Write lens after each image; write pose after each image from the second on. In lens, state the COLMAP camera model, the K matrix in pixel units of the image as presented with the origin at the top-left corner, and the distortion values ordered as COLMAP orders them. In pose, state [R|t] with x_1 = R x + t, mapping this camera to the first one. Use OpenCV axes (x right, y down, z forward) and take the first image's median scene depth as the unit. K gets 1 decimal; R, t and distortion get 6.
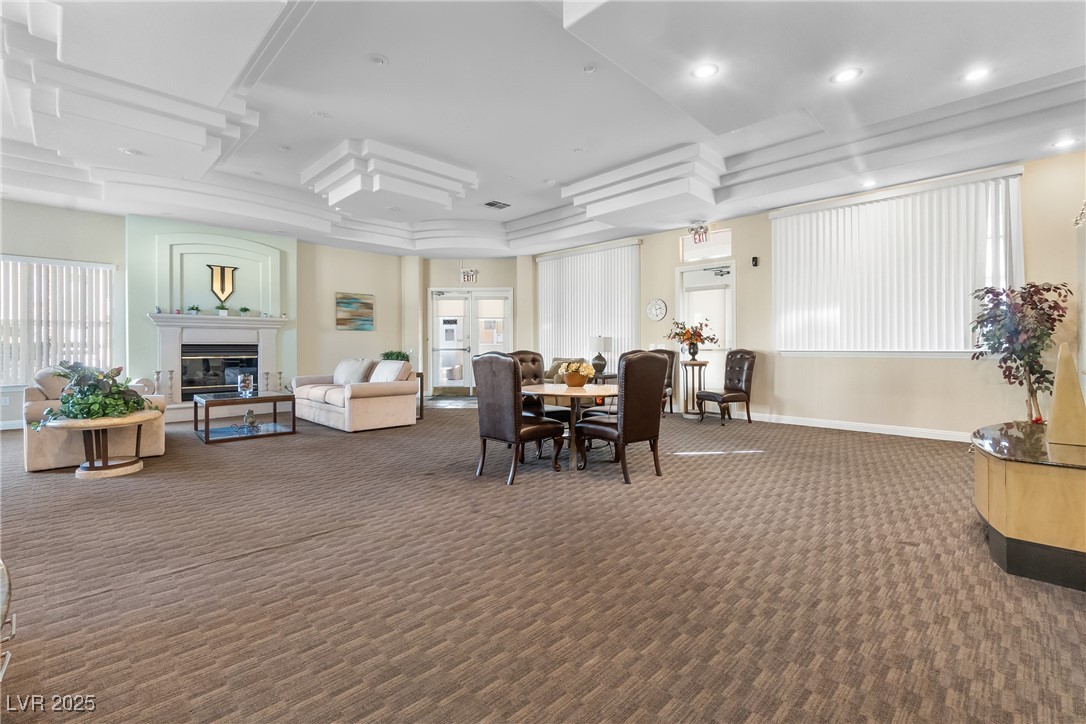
lens RADIAL K [[482.4, 0, 543.9], [0, 482.4, 348.4], [0, 0, 1]] dist [-0.001744, -0.000427]
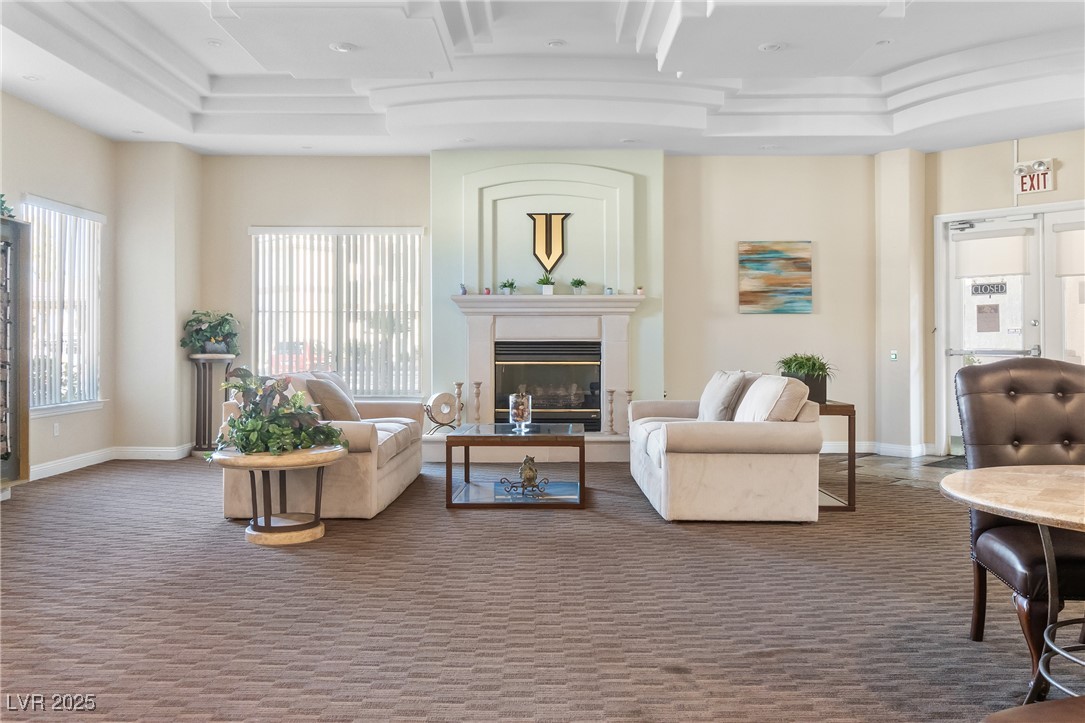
lens RADIAL K [[861.8, 0, 542.6], [0, 861.8, 342.2], [0, 0, 1]] dist [0.003667, 0.000046]
pose [[0.703398, -0.002100, -0.710793, 0.104105], [-0.003019, 0.999978, -0.005942, -0.001461], [0.710789, 0.006325, 0.703376, 0.235531]]
